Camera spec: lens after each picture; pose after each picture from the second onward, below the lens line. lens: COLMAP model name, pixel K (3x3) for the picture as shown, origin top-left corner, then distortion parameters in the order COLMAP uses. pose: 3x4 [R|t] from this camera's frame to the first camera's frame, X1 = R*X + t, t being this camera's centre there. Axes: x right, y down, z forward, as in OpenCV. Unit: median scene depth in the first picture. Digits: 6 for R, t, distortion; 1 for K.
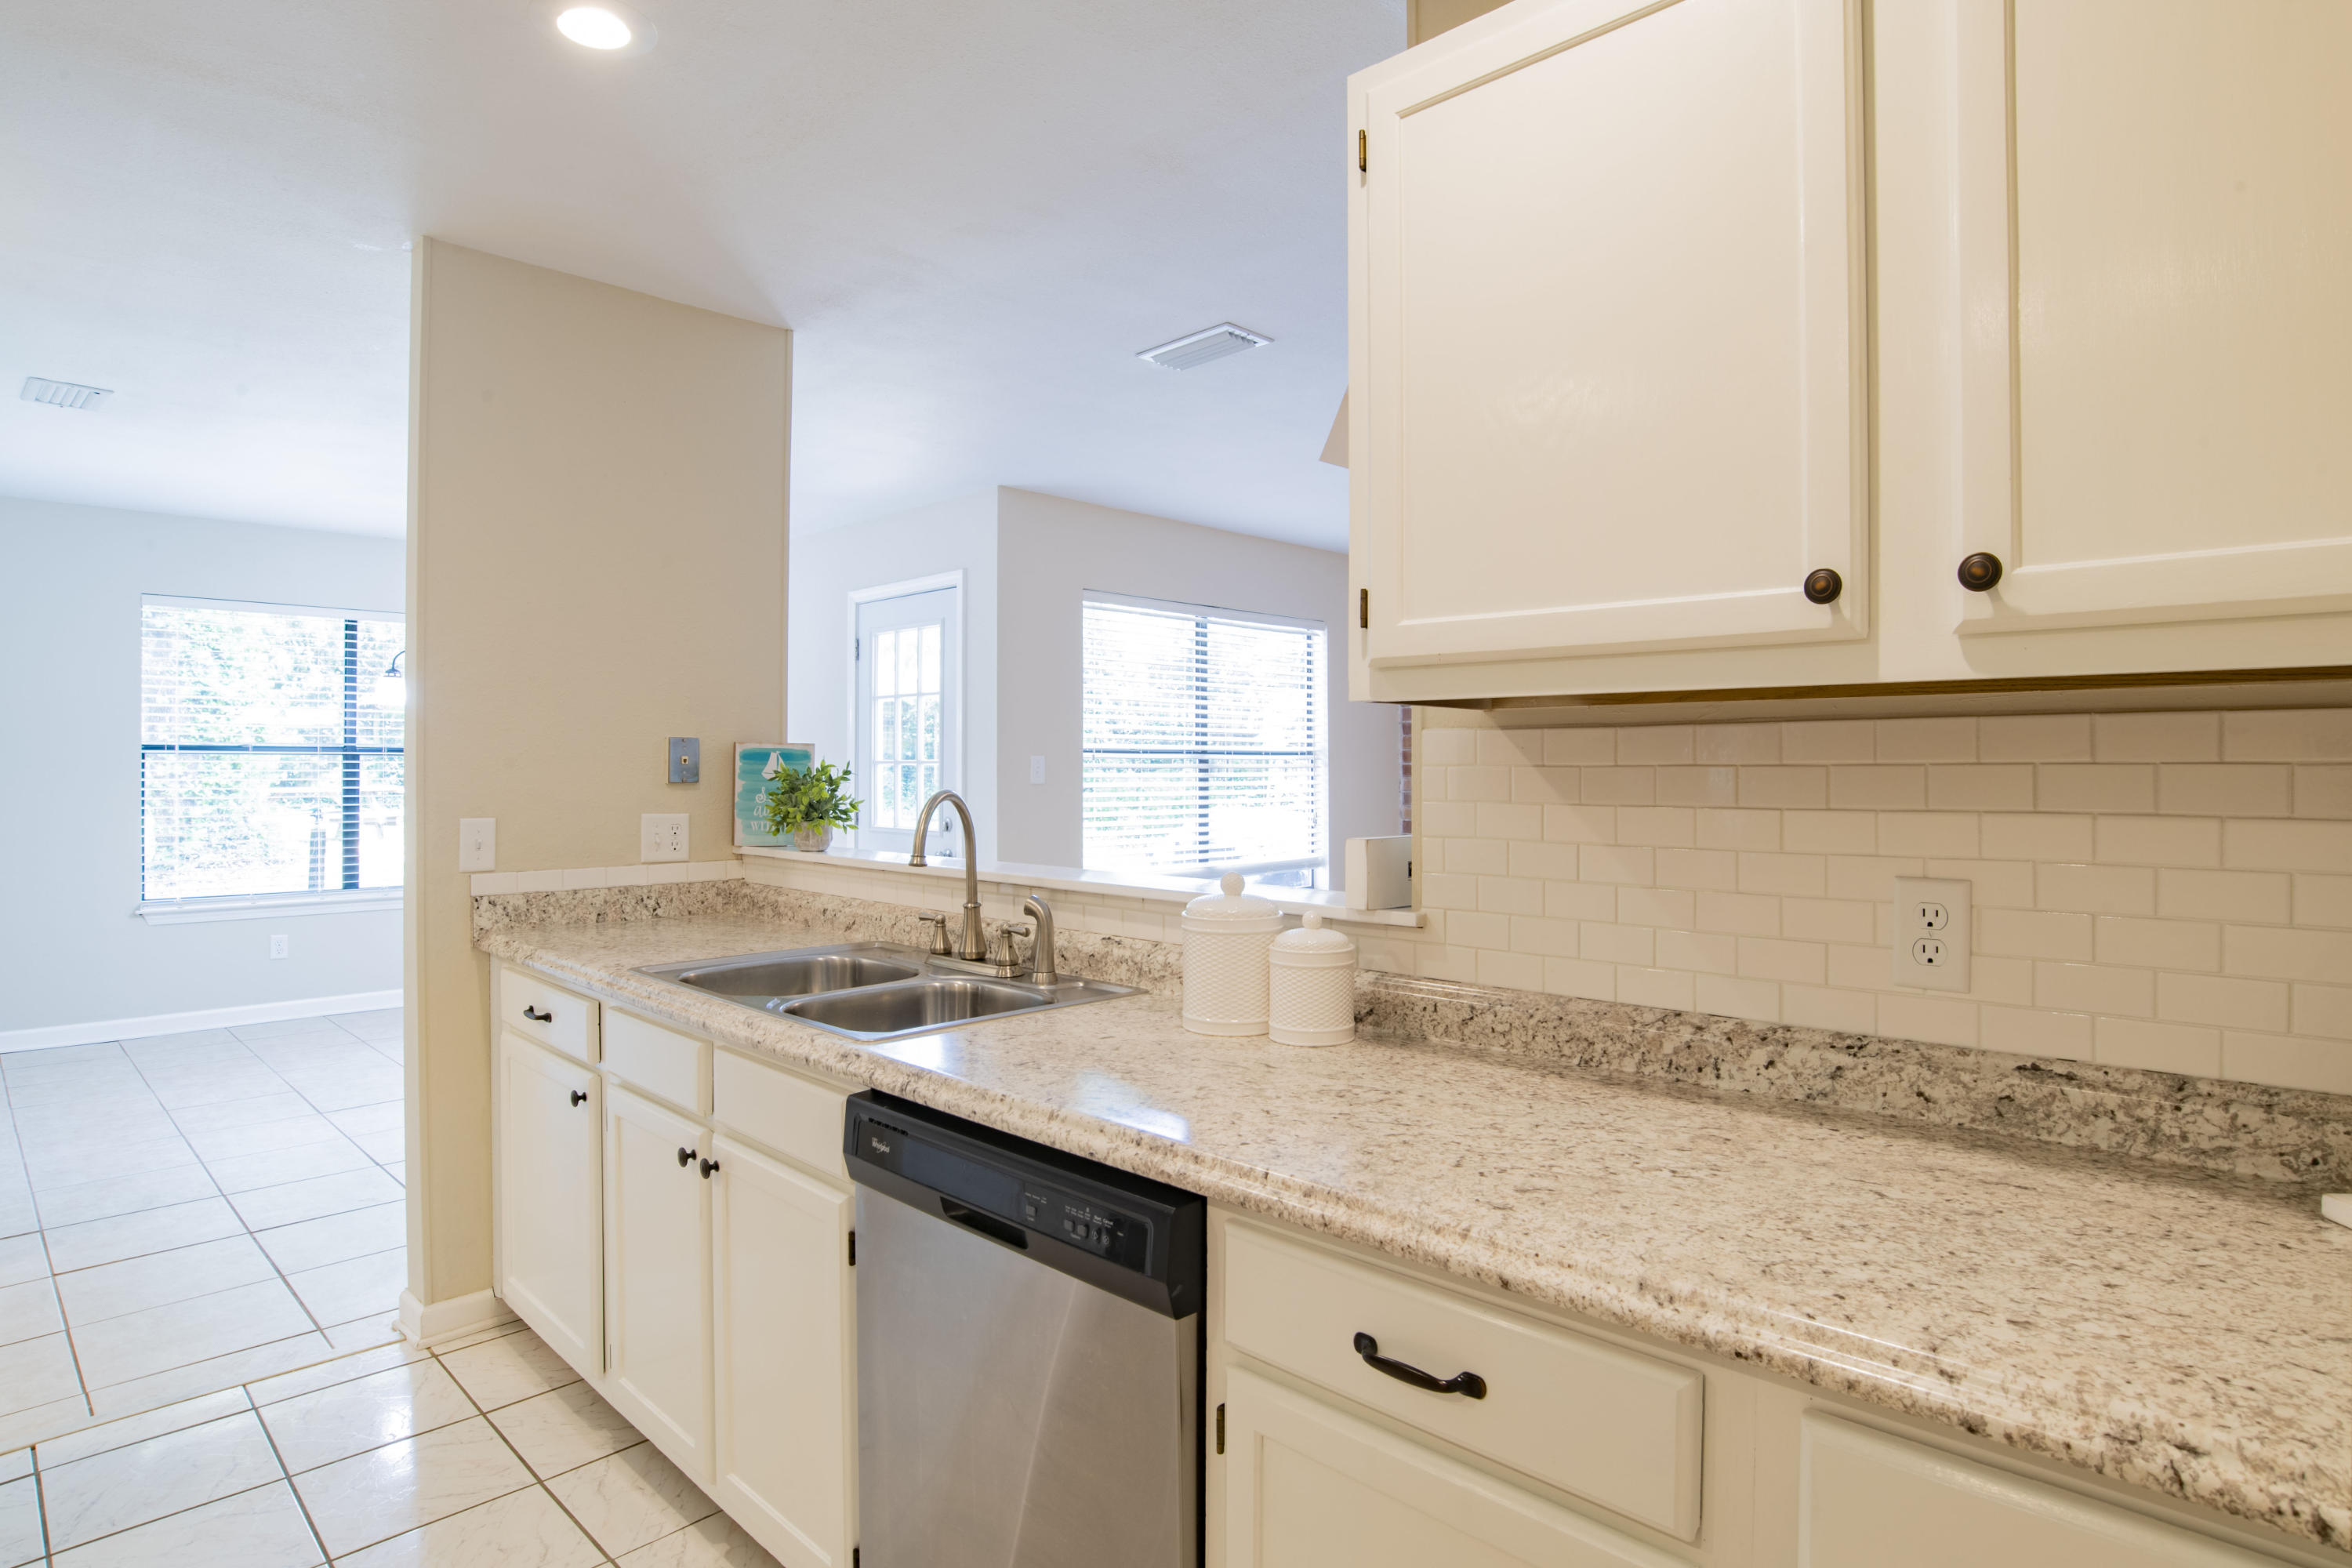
lens RADIAL K [[1246.5, 0, 1182.0], [0, 1246.5, 764.9], [0, 0, 1]] dist [-0.071380, 0.034287]
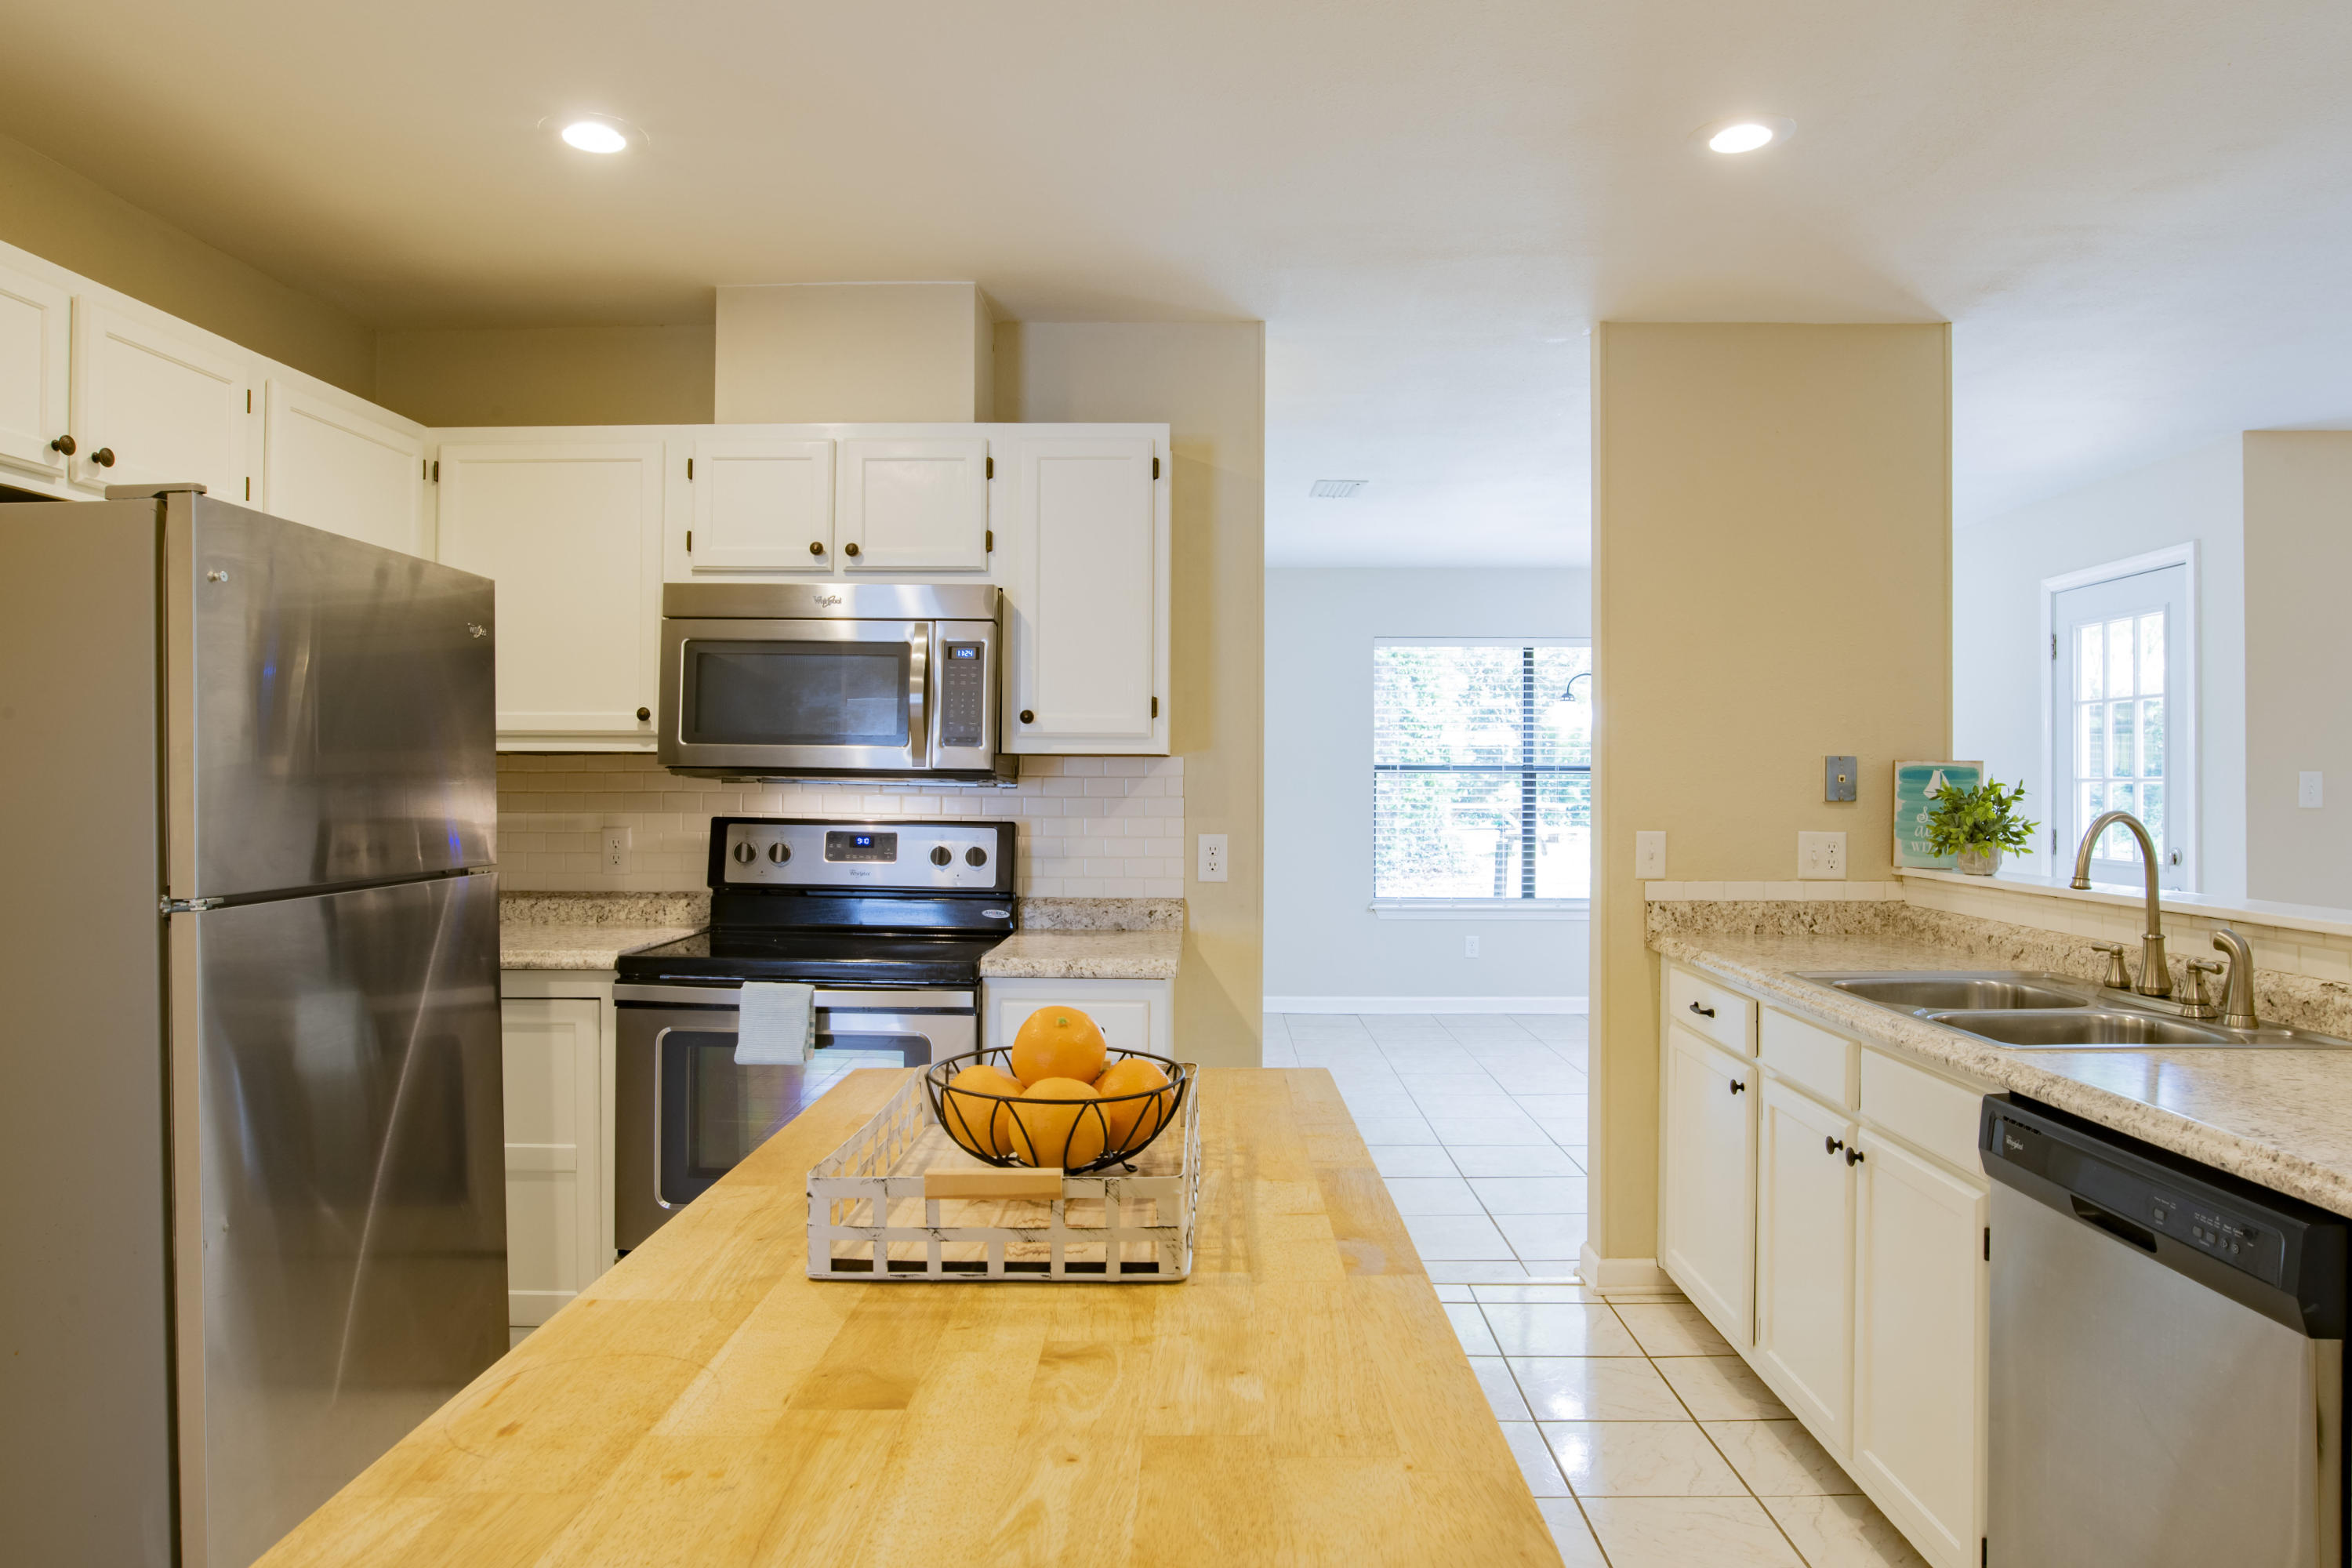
lens RADIAL K [[1453.8, 0, 1191.6], [0, 1453.8, 776.4], [0, 0, 1]] dist [-0.057461, 0.034764]
pose [[0.685182, -0.002768, -0.728367, 0.088575], [-0.000109, 0.999992, -0.003902, -0.001156], [0.728372, 0.002753, 0.685177, -0.190388]]
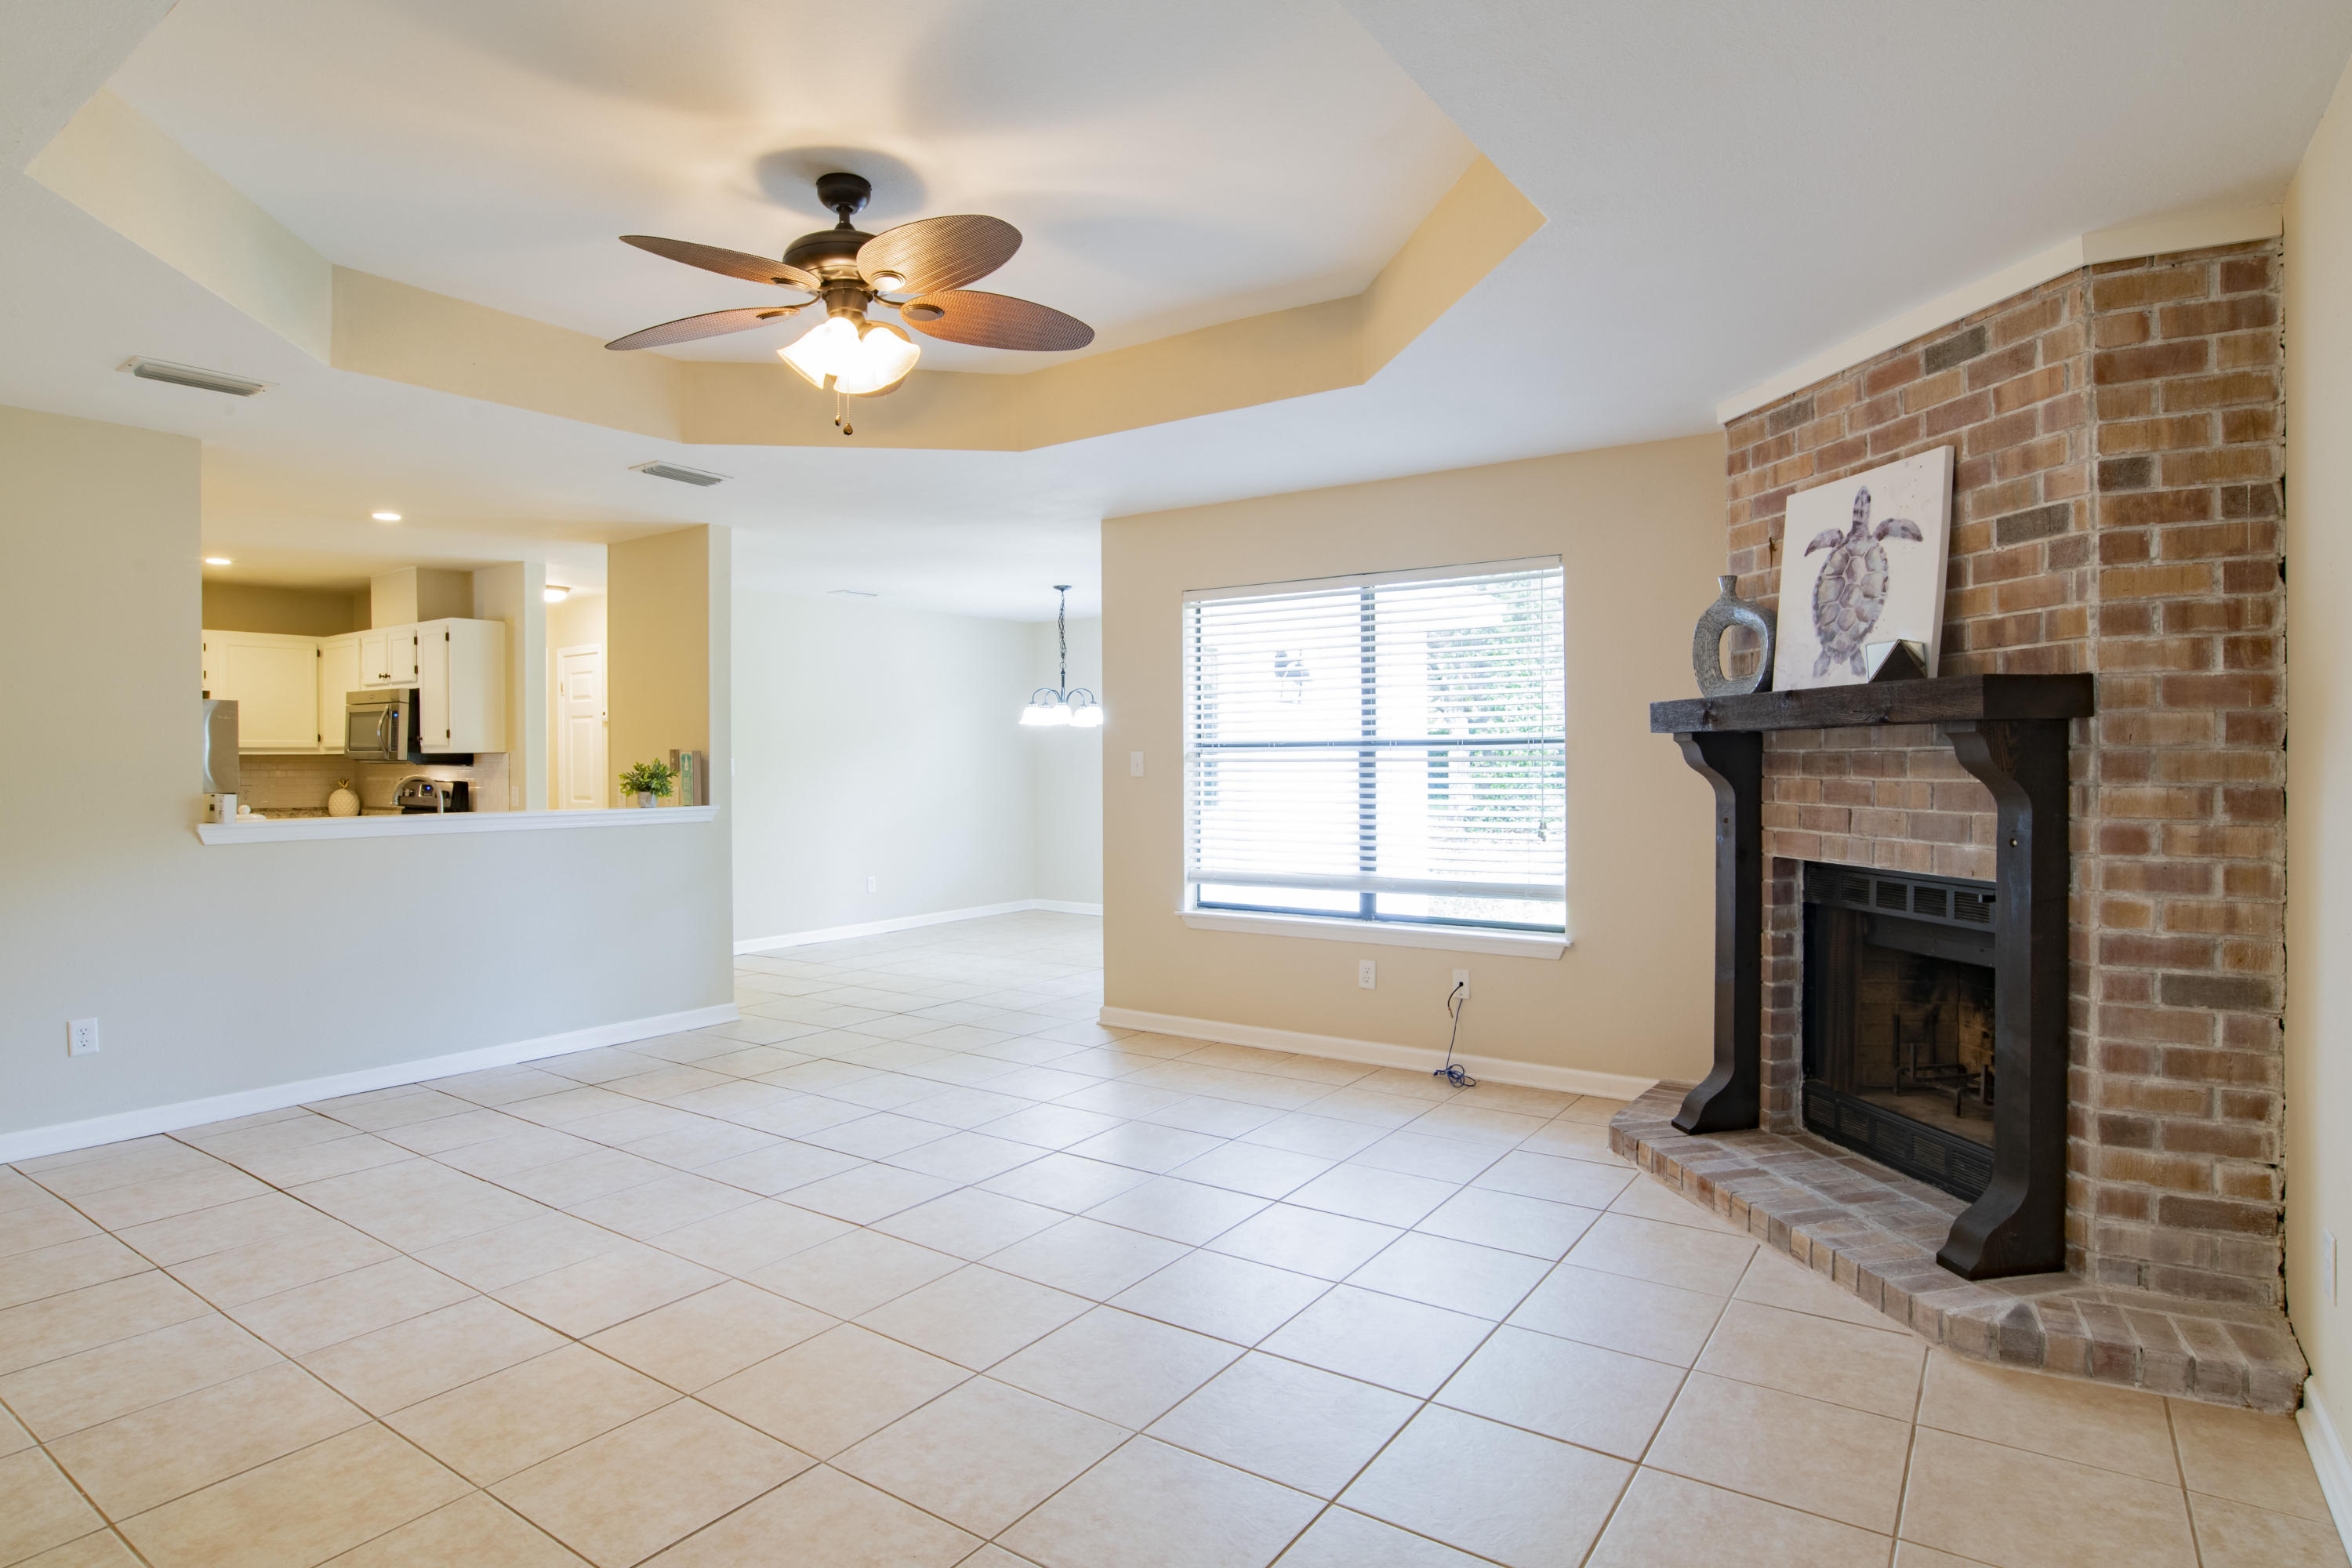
lens RADIAL K [[1230.4, 0, 1192.5], [0, 1230.4, 769.8], [0, 0, 1]] dist [-0.072065, 0.028270]
pose [[0.170207, 0.005849, -0.985391, 1.700578], [0.005391, 0.999962, 0.006866, 0.003650], [0.985394, -0.006480, 0.170169, 1.498405]]
